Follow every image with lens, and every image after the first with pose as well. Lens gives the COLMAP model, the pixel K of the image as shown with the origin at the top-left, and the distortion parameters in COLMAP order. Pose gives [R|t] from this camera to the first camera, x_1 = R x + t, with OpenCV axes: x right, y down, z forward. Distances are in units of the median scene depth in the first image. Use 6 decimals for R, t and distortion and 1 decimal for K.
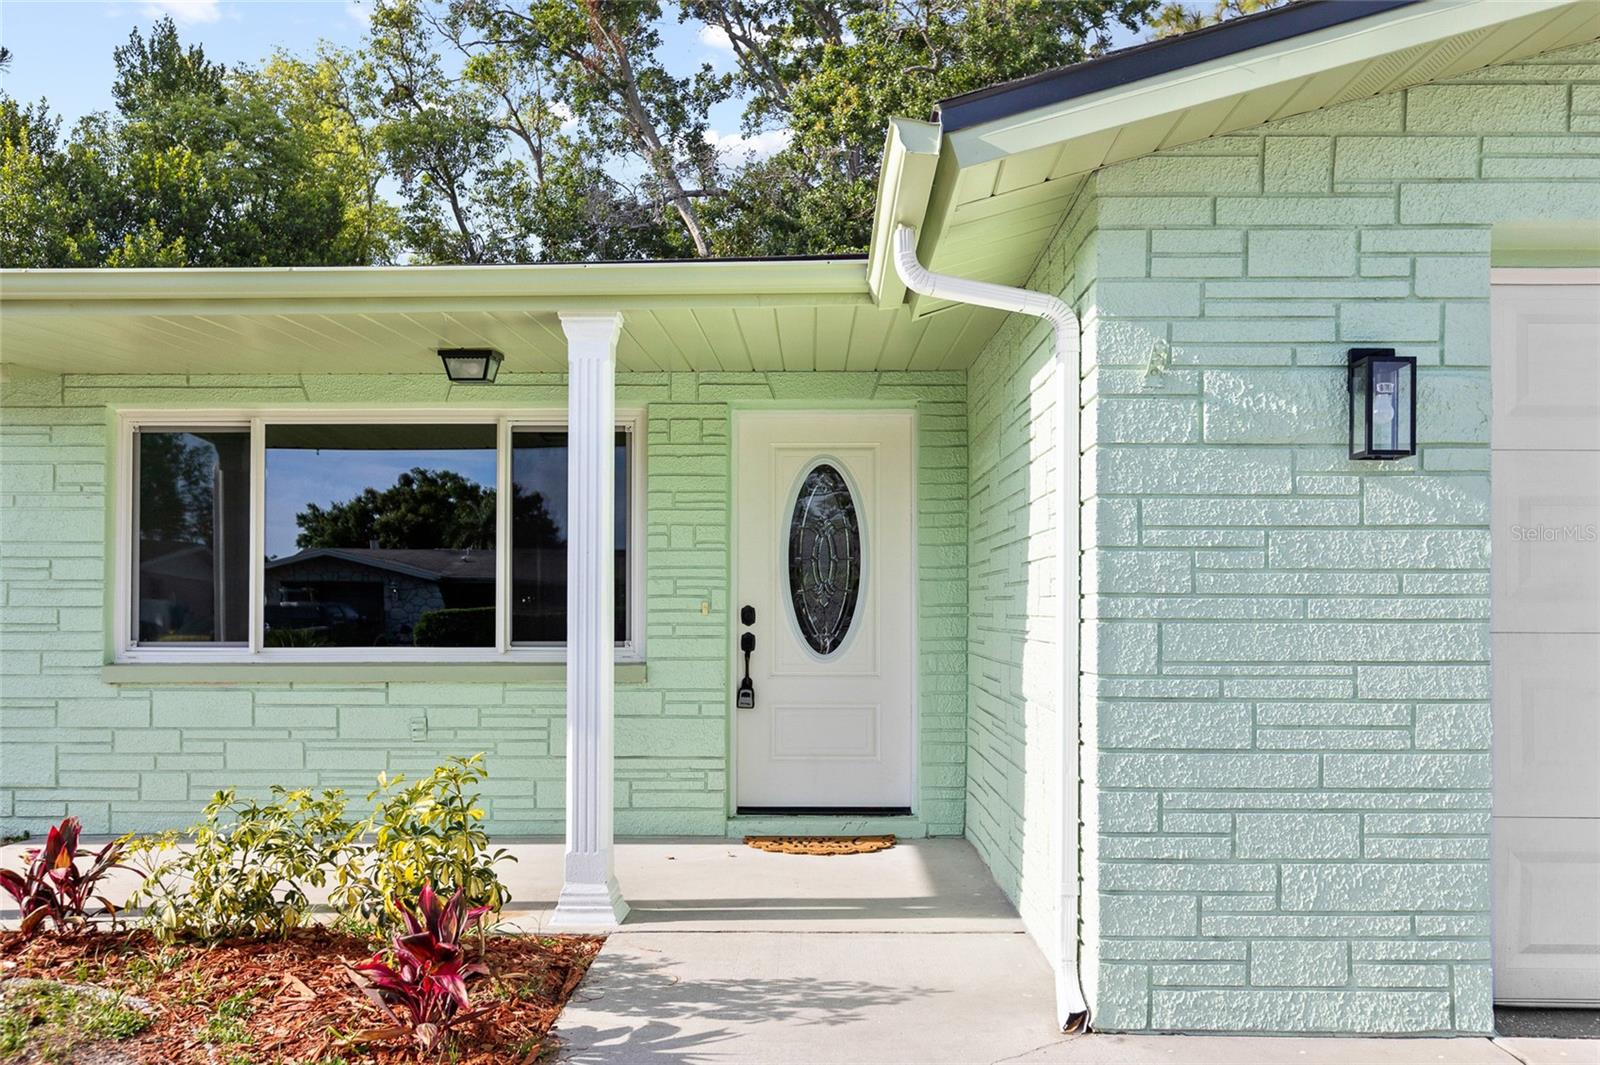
lens RADIAL K [[1325.0, 0, 799.7], [0, 1325.0, 537.5], [0, 0, 1]] dist [0.010060, 0.002316]
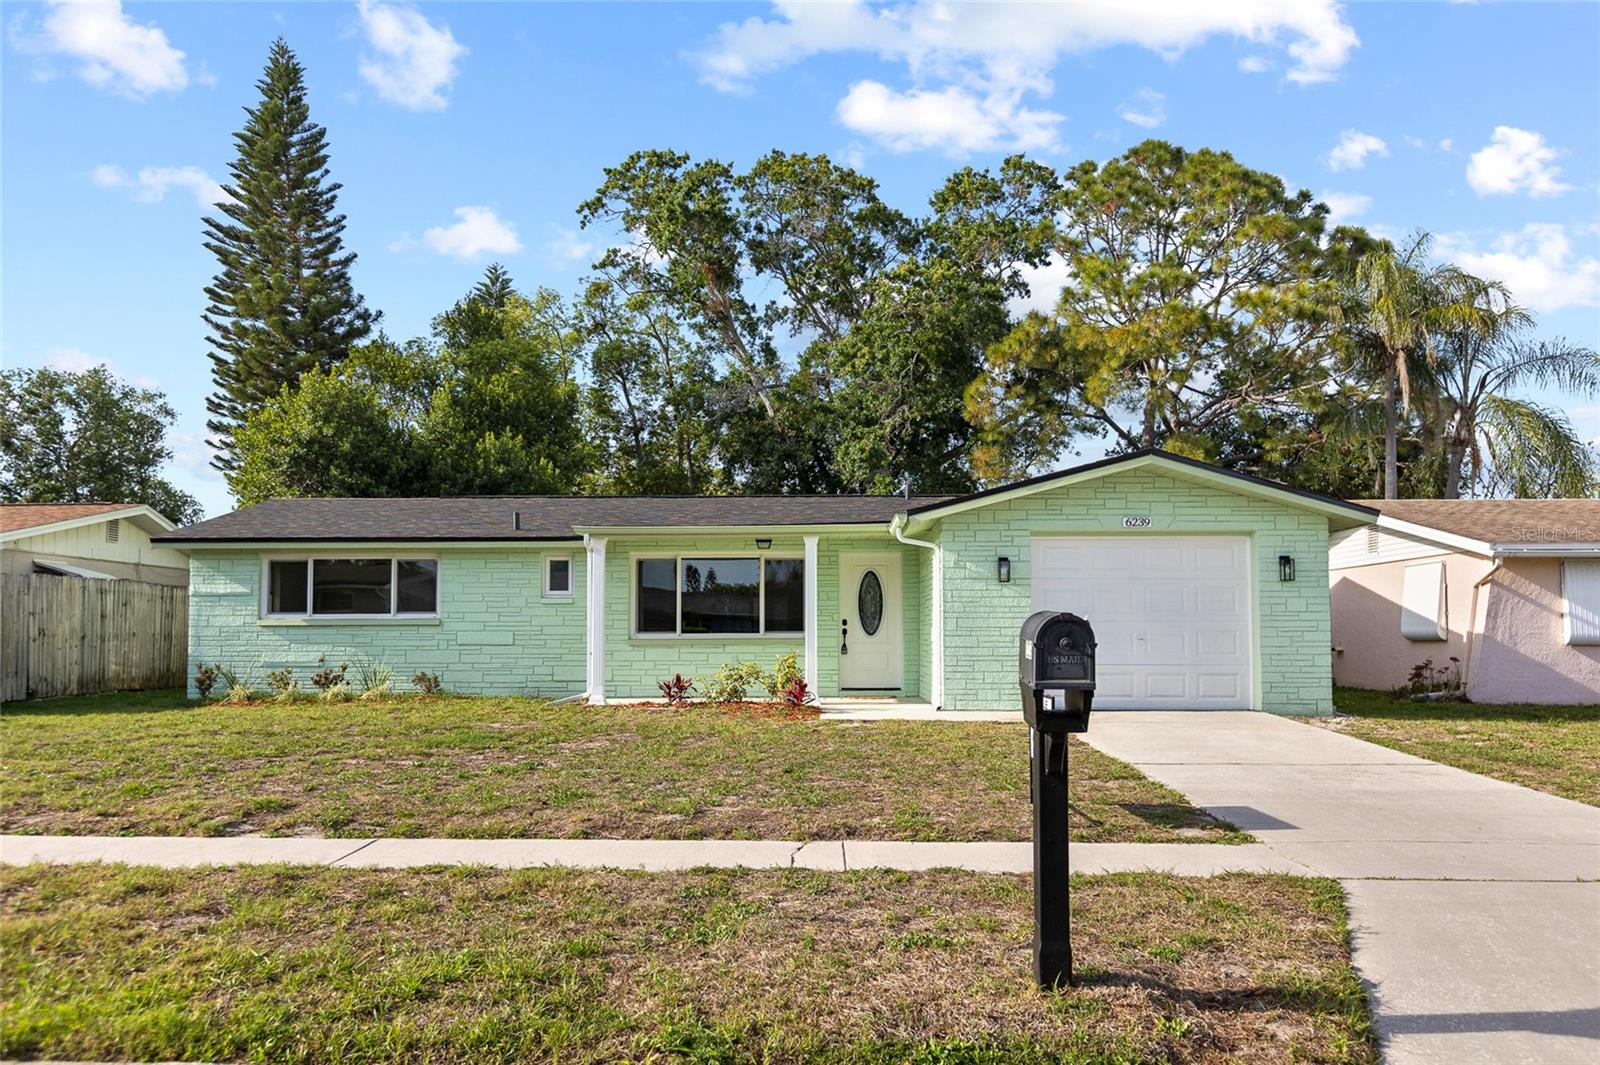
lens RADIAL K [[1156.0, 0, 799.8], [0, 1156.0, 545.6], [0, 0, 1]] dist [0.002838, 0.000451]
pose [[0.999993, -0.003469, 0.001414, -0.139890], [0.003506, 0.999625, -0.027153, -0.041345], [-0.001319, 0.027158, 0.999630, -1.543605]]
